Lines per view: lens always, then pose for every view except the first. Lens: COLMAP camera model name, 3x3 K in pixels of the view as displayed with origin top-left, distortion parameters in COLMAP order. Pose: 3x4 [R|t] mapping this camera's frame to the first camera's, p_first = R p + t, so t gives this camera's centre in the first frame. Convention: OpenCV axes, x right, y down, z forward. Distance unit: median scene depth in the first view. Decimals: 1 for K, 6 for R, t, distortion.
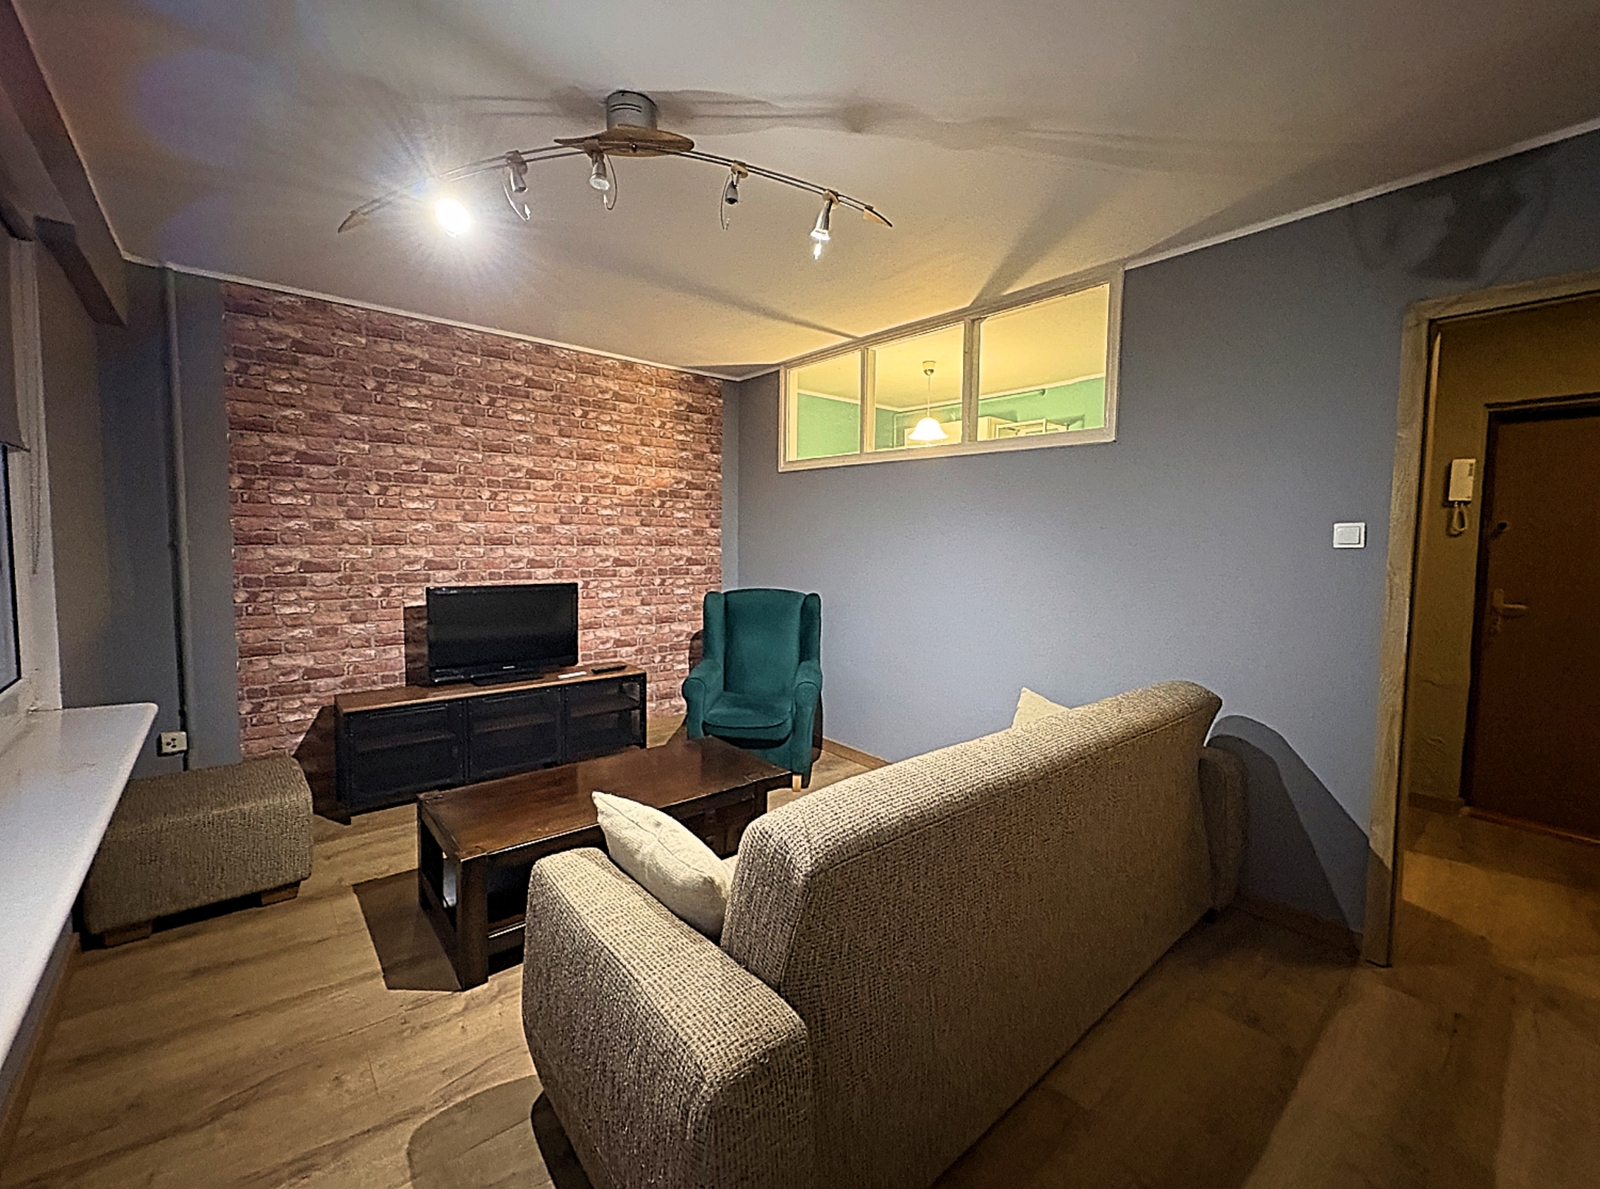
lens RADIAL K [[660.4, 0, 797.4], [0, 660.4, 575.9], [0, 0, 1]] dist [0.001054, -0.000089]
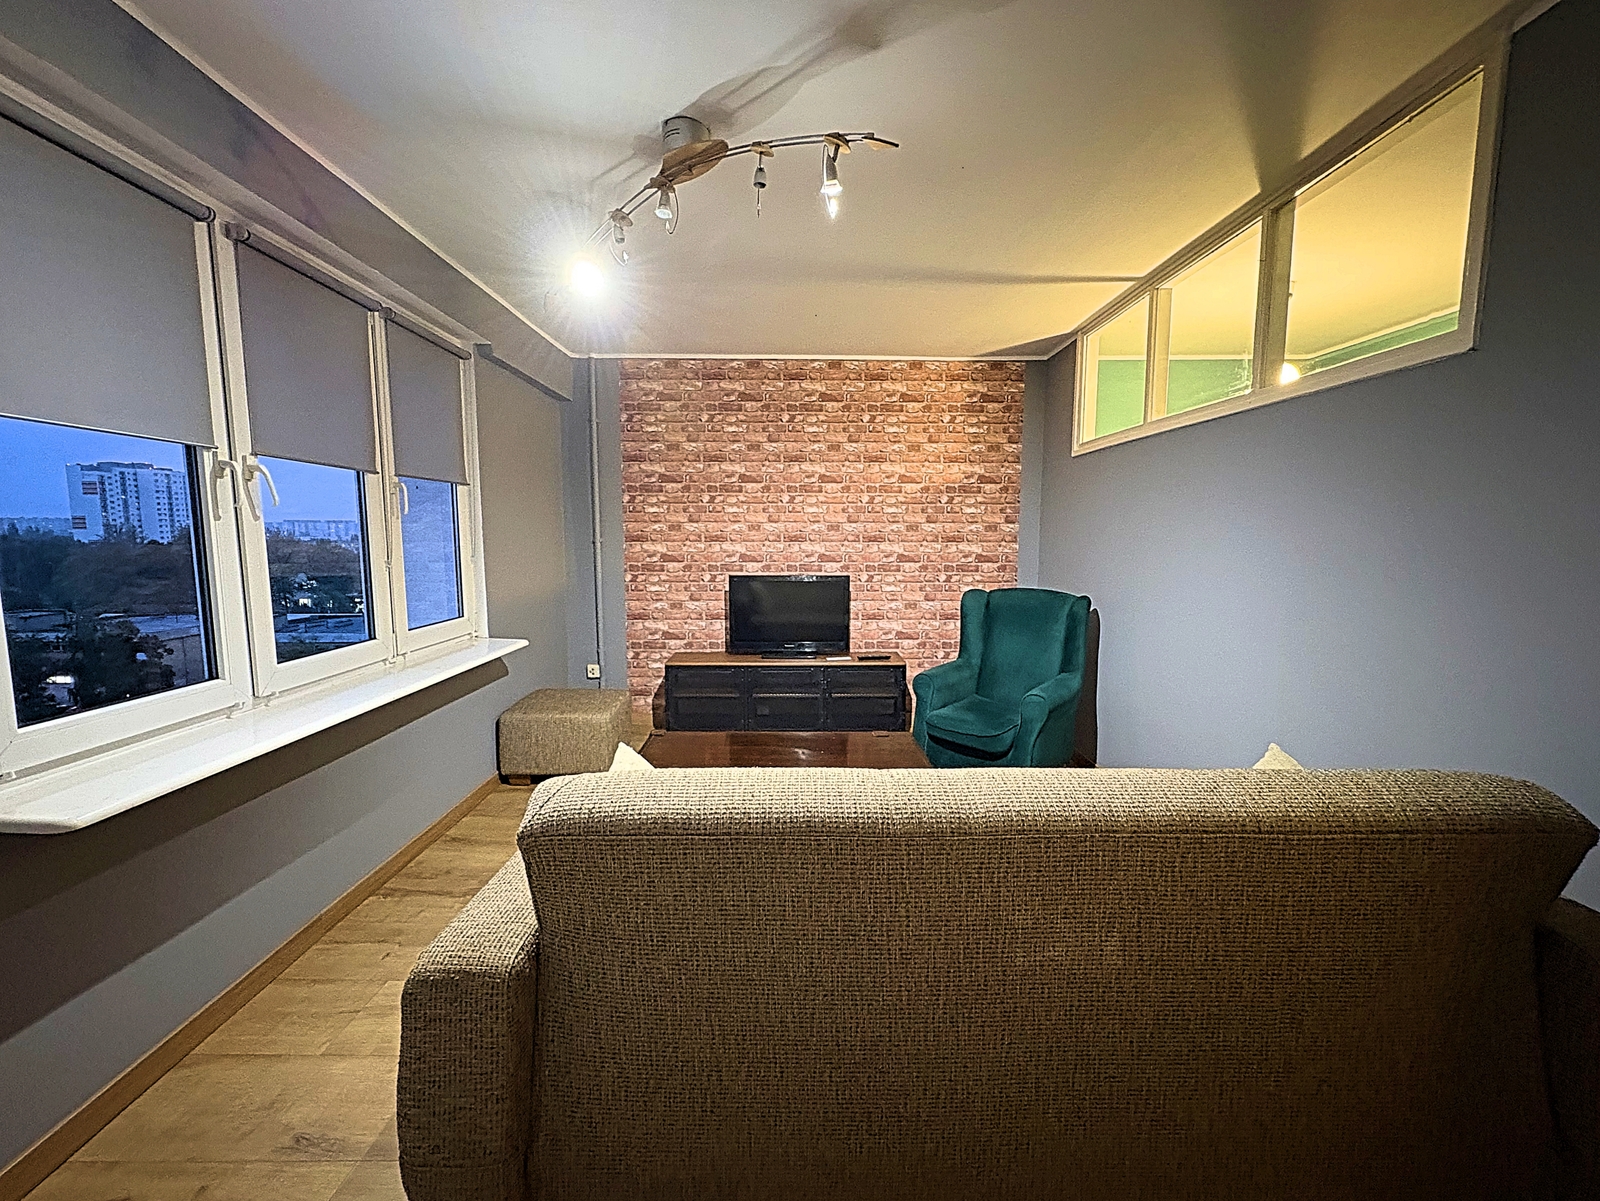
lens RADIAL K [[632.9, 0, 800.0], [0, 632.9, 600.5], [0, 0, 1]] dist [0.000241, -0.000259]
pose [[0.773112, 0.052604, -0.632085, 0.271020], [-0.028243, 0.998422, 0.048547, 0.002762], [0.633641, -0.019680, 0.773377, 0.136566]]
